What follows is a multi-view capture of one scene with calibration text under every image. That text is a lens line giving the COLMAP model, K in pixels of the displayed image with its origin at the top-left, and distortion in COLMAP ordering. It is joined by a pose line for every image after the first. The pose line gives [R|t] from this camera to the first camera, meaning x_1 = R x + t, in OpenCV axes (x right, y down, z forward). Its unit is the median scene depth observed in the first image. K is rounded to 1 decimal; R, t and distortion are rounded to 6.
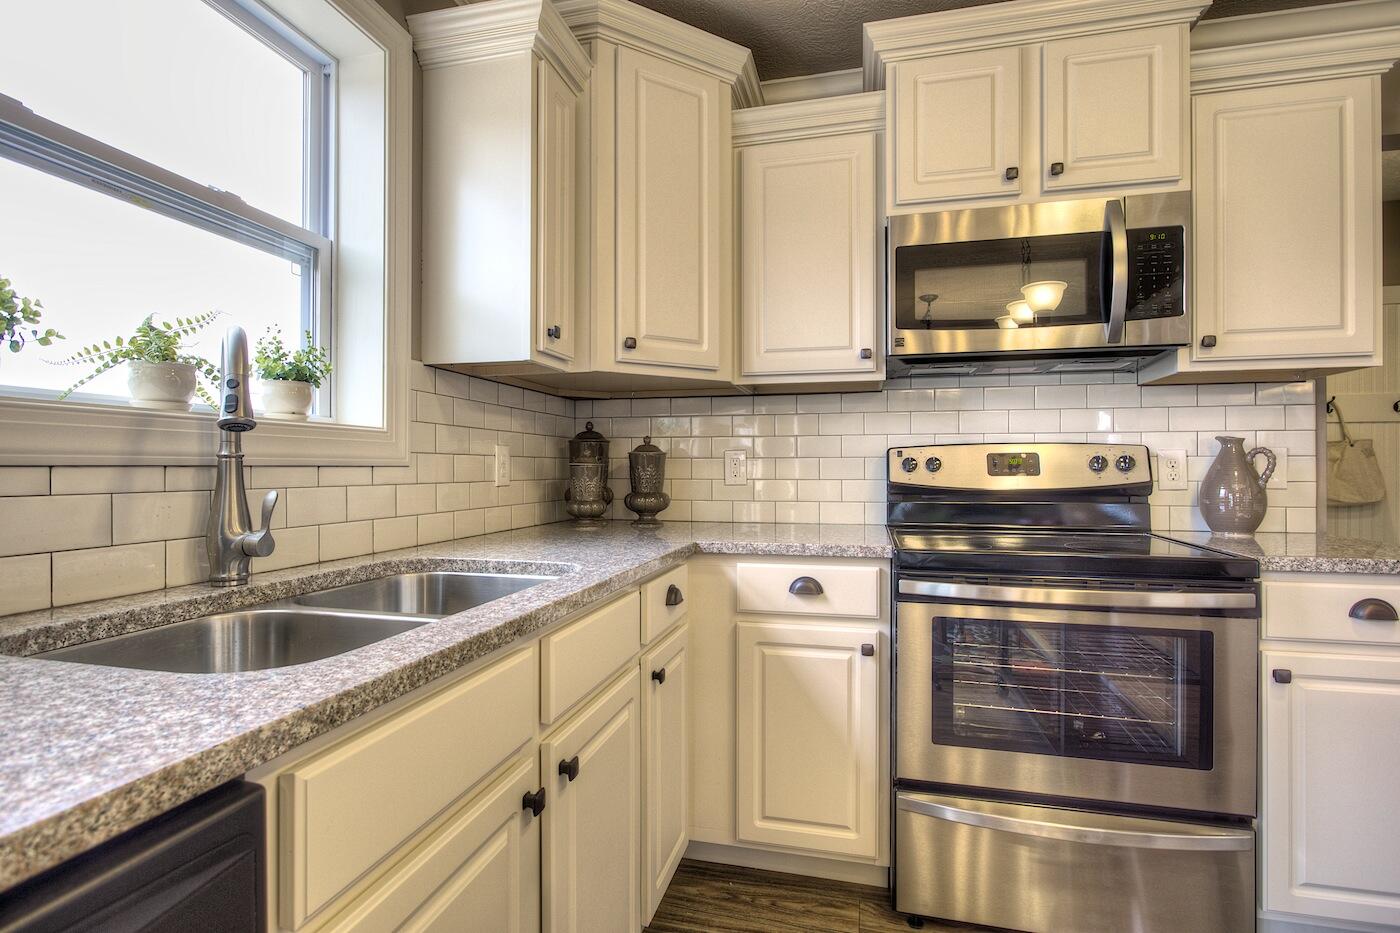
lens RADIAL K [[680.1, 0, 700.0], [0, 680.1, 466.5], [0, 0, 1]] dist [-0.002236, 0.000314]
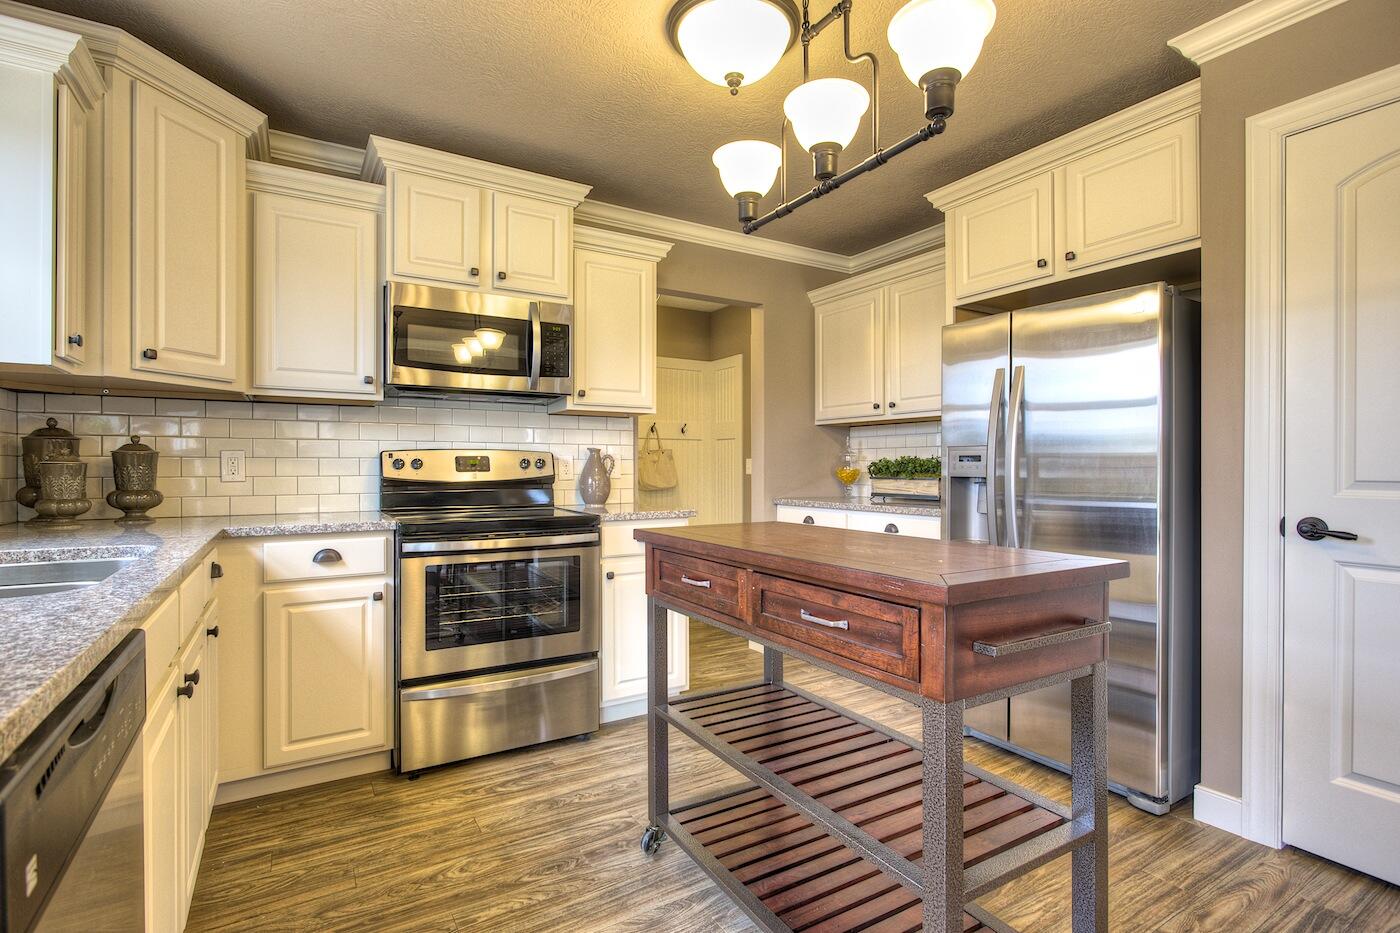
lens RADIAL K [[661.6, 0, 700.0], [0, 661.6, 466.5], [0, 0, 1]] dist [-0.021665, 0.000636]
pose [[0.706224, 0.000204, 0.707989, -0.223147], [-0.001831, 0.999997, 0.001537, -0.000981], [-0.707987, -0.002382, 0.706222, -0.389604]]
